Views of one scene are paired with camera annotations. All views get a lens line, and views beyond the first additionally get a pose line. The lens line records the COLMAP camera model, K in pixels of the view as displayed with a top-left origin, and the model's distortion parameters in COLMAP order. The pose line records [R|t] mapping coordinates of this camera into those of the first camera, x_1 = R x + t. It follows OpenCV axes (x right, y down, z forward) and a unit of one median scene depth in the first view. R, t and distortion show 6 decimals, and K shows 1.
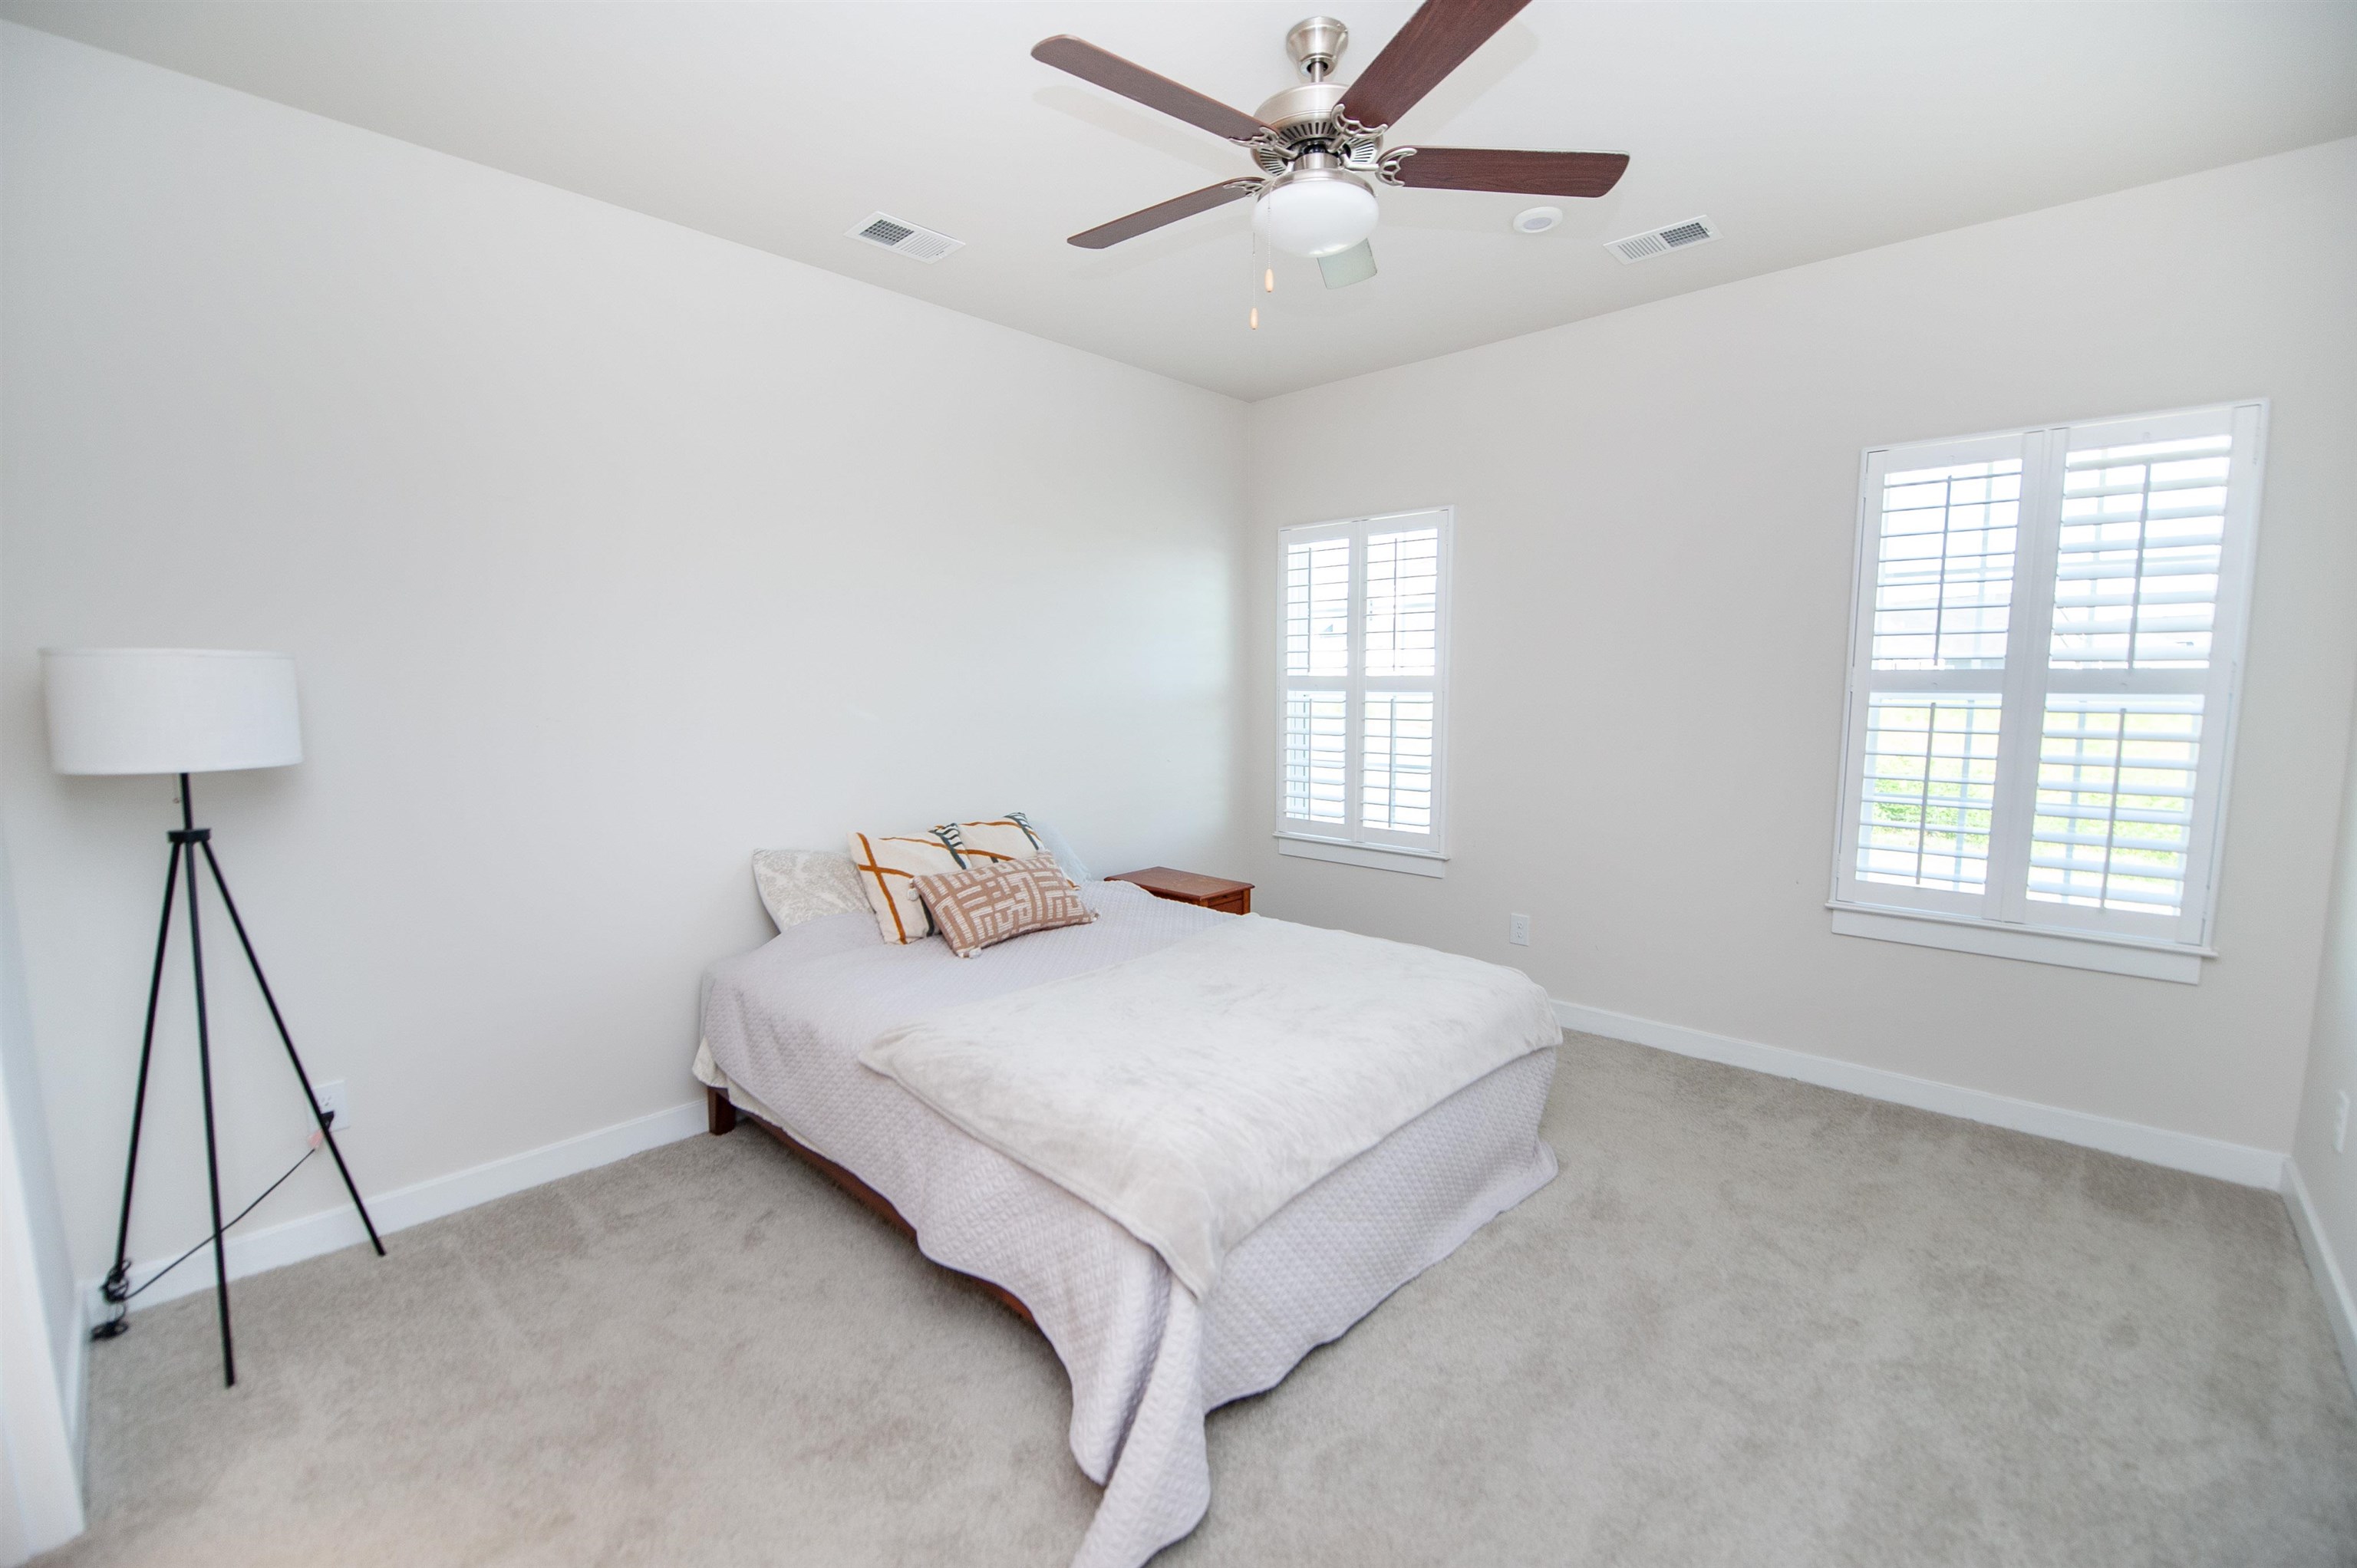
lens RADIAL K [[940.5, 0, 1189.4], [0, 940.5, 790.6], [0, 0, 1]] dist [-0.023541, -0.000782]
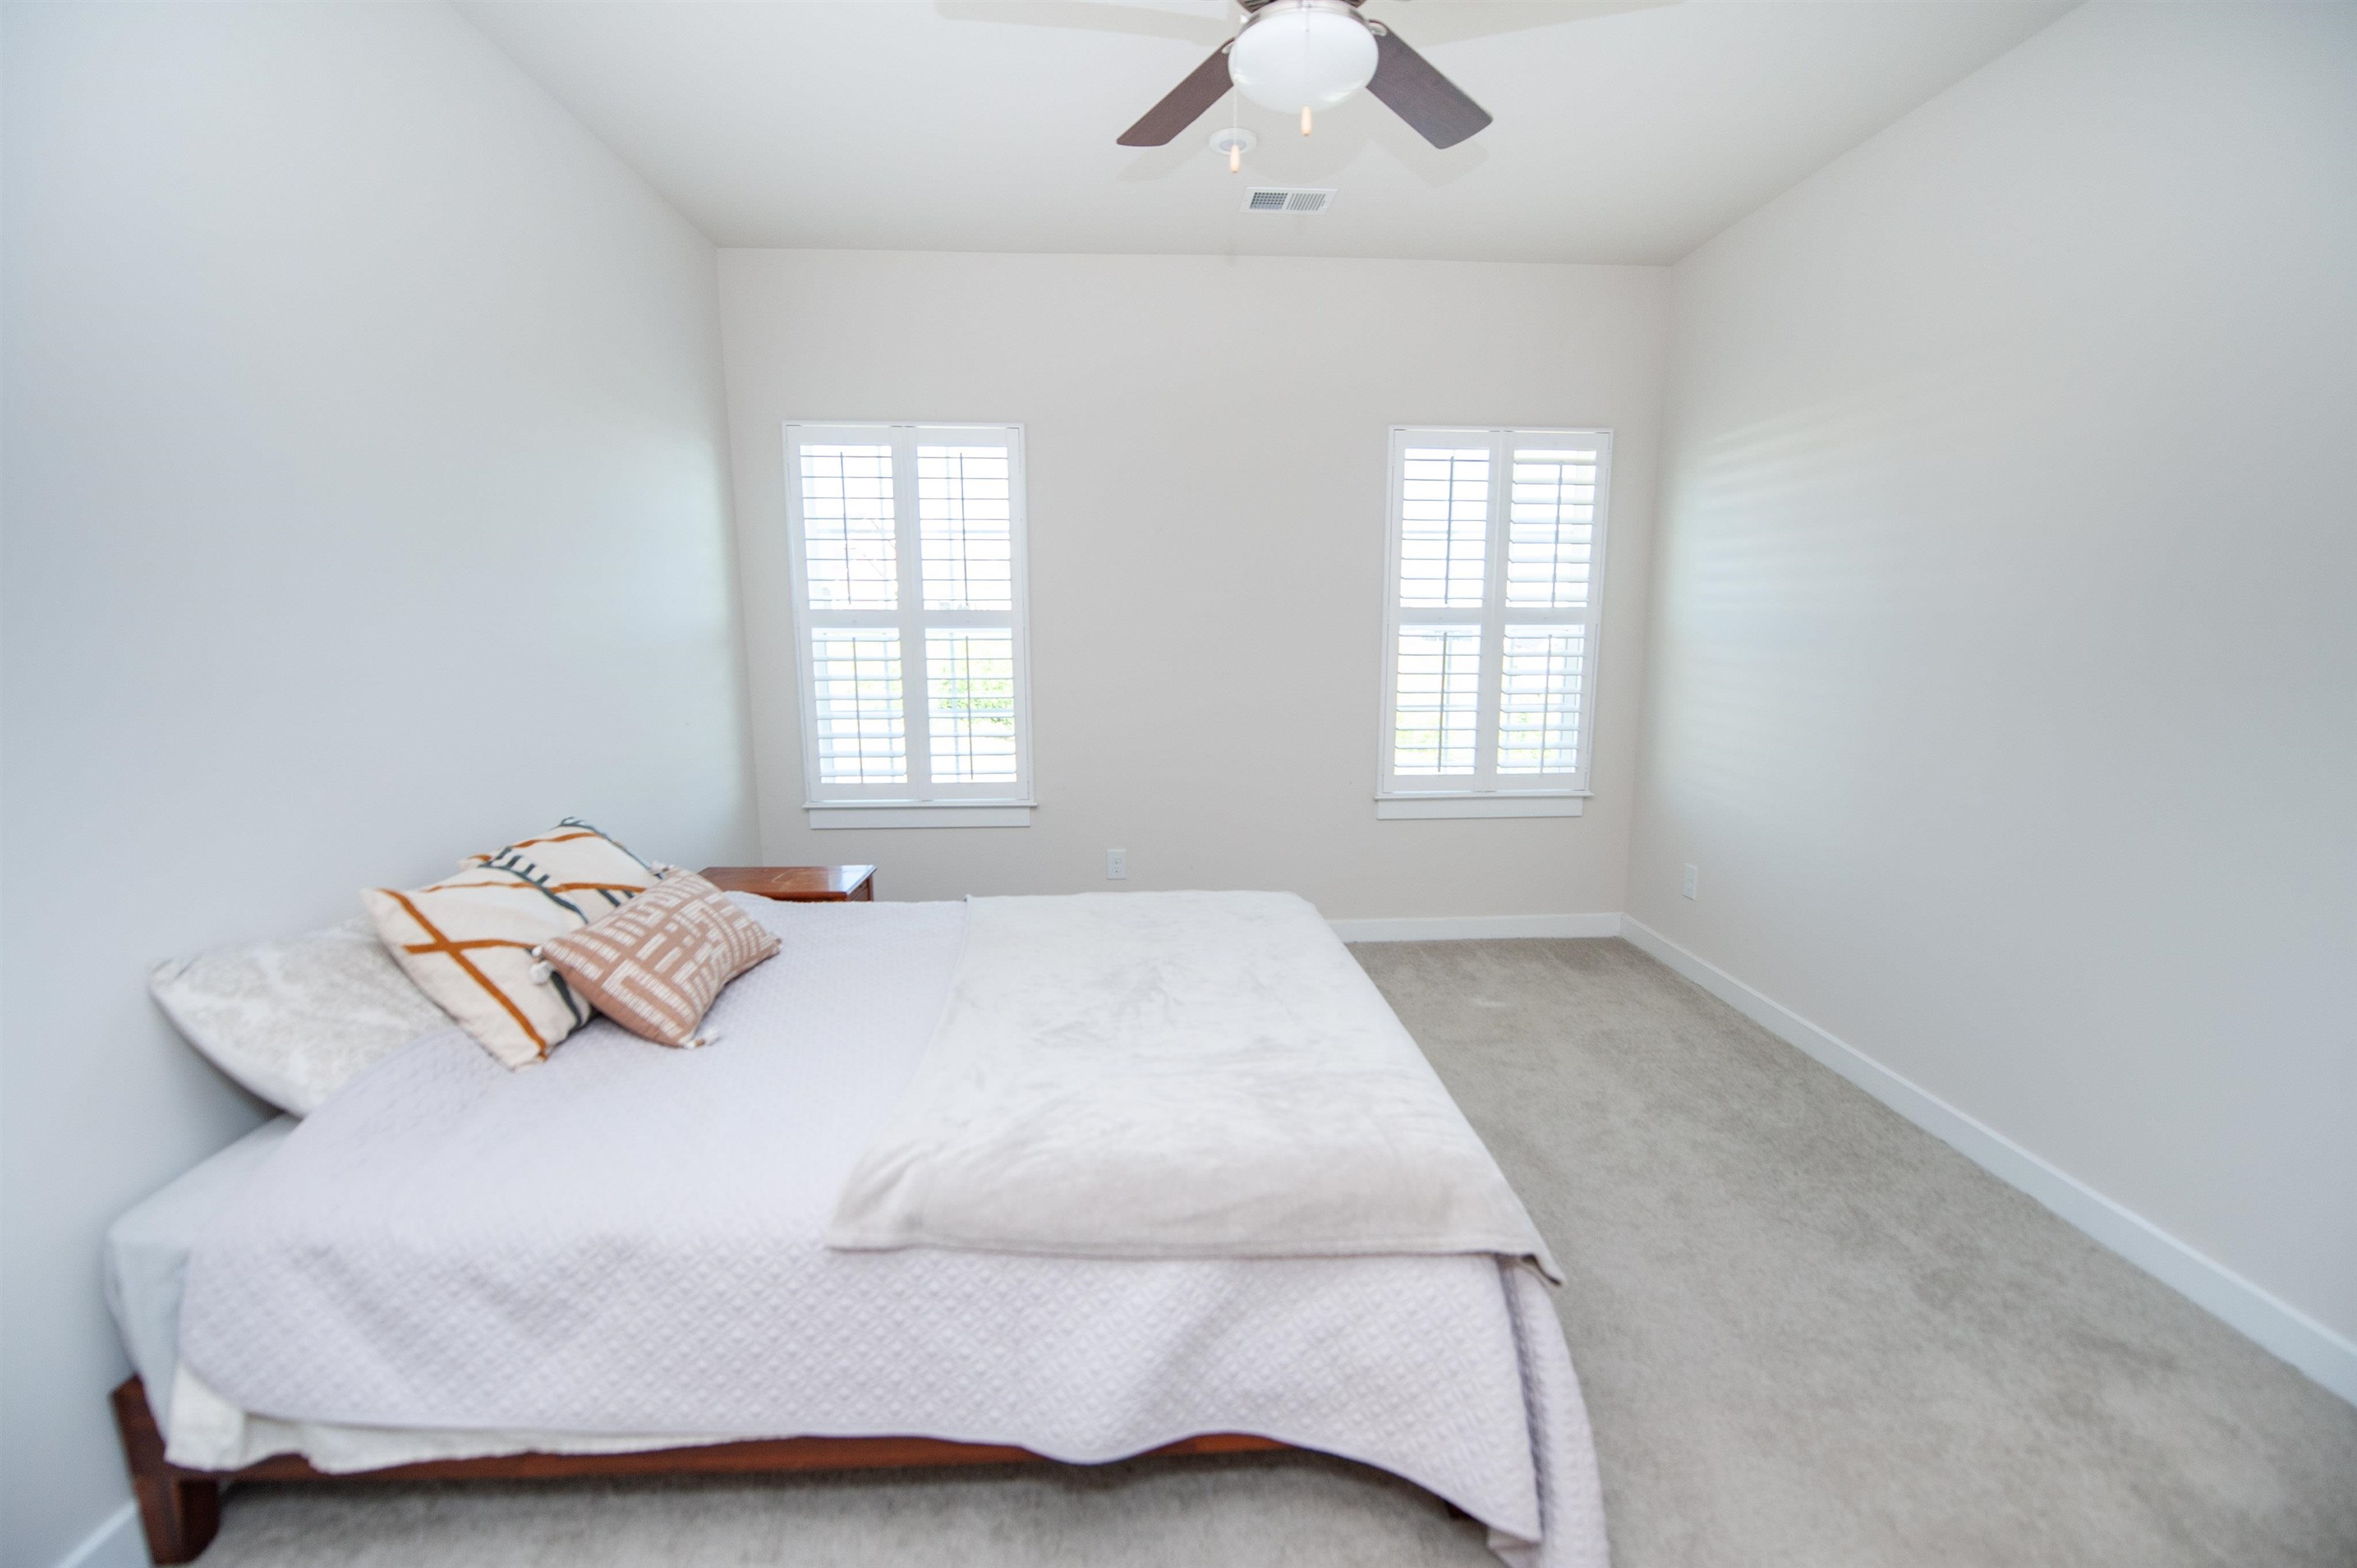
lens RADIAL K [[955.9, 0, 1171.8], [0, 955.9, 789.2], [0, 0, 1]] dist [-0.024595, -0.000177]
pose [[0.701602, -0.119548, 0.702469, -0.421661], [0.080384, 0.992812, 0.088675, -0.024569], [-0.708020, -0.005747, 0.706169, 0.306274]]
